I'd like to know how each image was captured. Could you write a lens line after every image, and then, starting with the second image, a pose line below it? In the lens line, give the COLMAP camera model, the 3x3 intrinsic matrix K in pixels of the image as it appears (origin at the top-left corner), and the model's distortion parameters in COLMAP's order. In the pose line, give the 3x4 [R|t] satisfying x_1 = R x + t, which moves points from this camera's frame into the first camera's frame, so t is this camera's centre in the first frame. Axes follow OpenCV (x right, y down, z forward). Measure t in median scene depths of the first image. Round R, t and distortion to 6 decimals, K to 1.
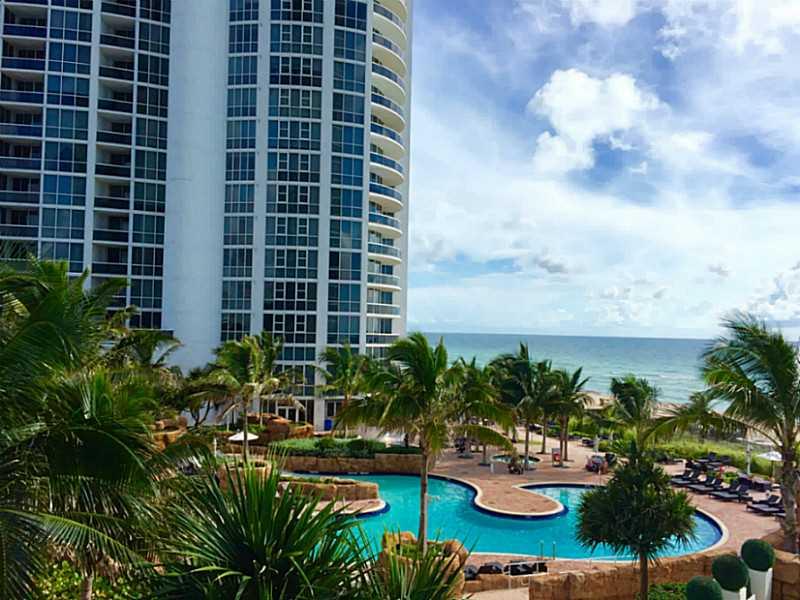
lens RADIAL K [[744.7, 0, 402.4], [0, 744.7, 297.5], [0, 0, 1]] dist [0.032989, 0.000000]
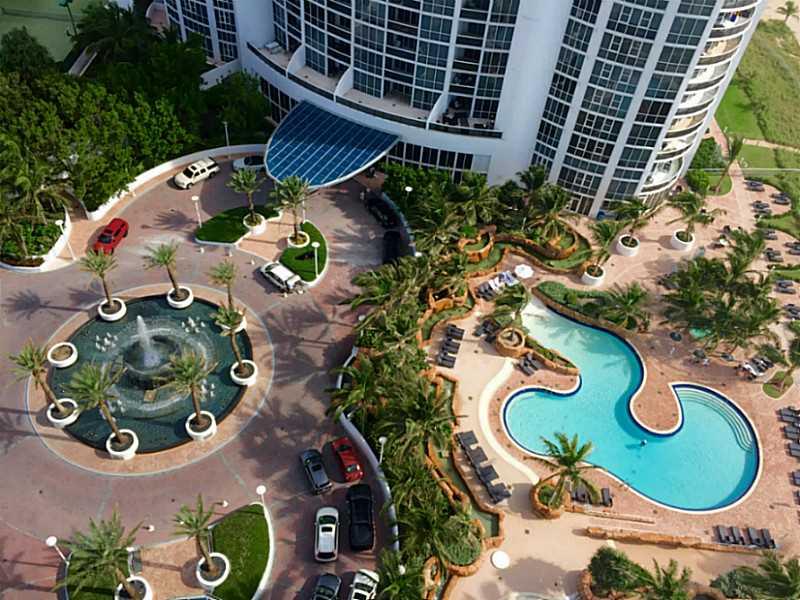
lens RADIAL K [[667.9, 0, 400.7], [0, 667.9, 303.1], [0, 0, 1]] dist [0.038896, -0.002588]
pose [[0.866639, 0.399794, -0.298498, 0.011433], [-0.040755, 0.652995, 0.756265, -0.633422], [0.497268, -0.643243, 0.582205, 0.031714]]
